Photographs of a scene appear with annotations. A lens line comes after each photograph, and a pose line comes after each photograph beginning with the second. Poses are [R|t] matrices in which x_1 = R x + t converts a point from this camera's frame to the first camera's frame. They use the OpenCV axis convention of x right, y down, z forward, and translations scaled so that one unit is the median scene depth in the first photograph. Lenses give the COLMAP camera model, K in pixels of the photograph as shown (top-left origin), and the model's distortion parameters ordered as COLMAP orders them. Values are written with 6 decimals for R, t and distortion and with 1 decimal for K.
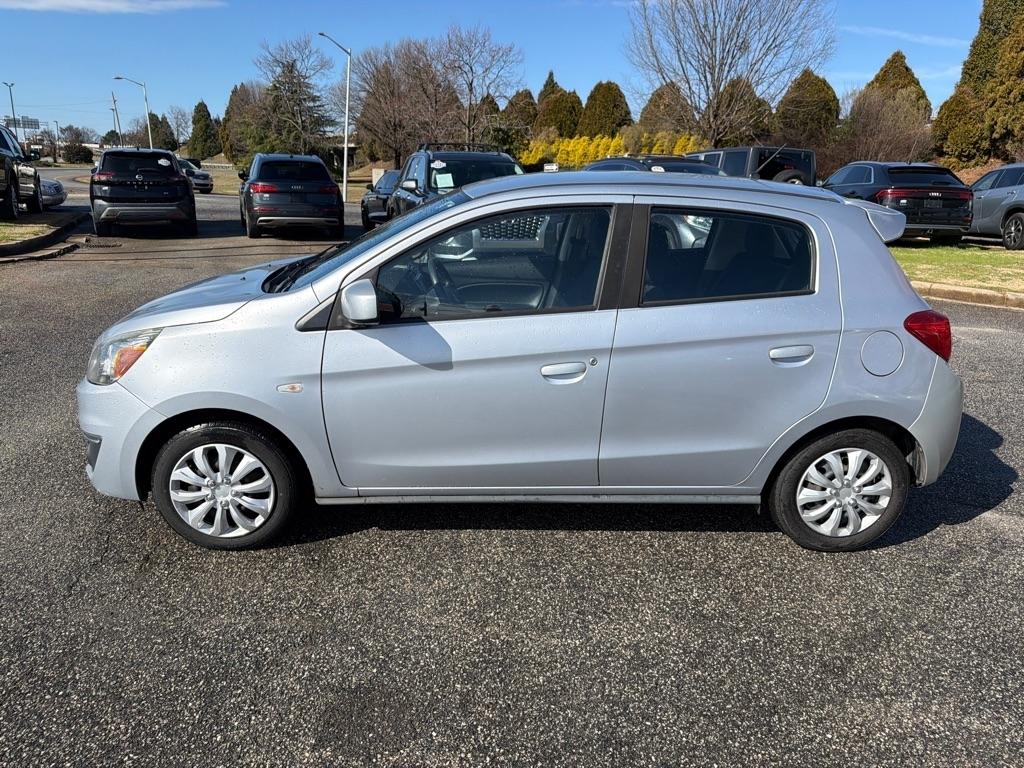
lens RADIAL K [[727.0, 0, 514.2], [0, 727.0, 383.1], [0, 0, 1]] dist [0.048756, -0.068561]
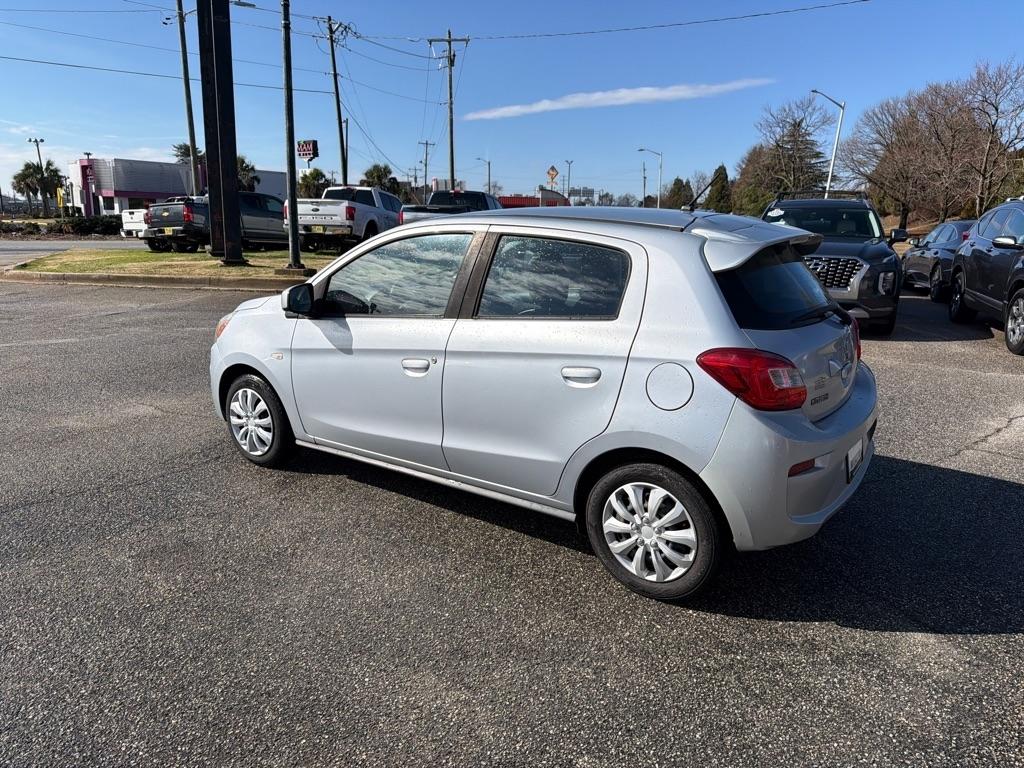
lens RADIAL K [[727.2, 0, 507.9], [0, 727.2, 380.5], [0, 0, 1]] dist [0.054560, -0.066901]
pose [[0.781307, 0.120999, -0.612306, 0.052692], [-0.168436, 0.985506, -0.020178, 0.000367], [0.600990, 0.118899, 0.790363, 0.007317]]
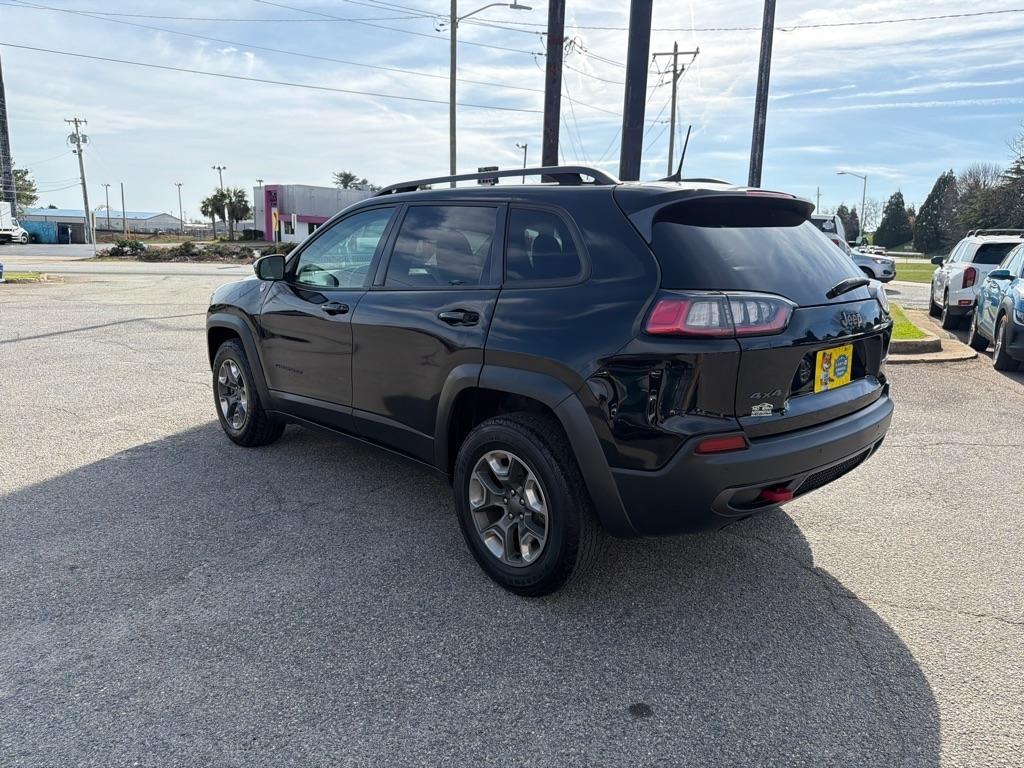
lens RADIAL K [[725.0, 0, 512.0], [0, 725.0, 384.0], [0, 0, 1]] dist [0.005252, 0.002910]
pose [[0.676864, 0.133788, -0.723848, -0.078459], [-0.213735, 0.976700, -0.019338, 0.000340], [0.704396, 0.167801, 0.689688, -0.002457]]
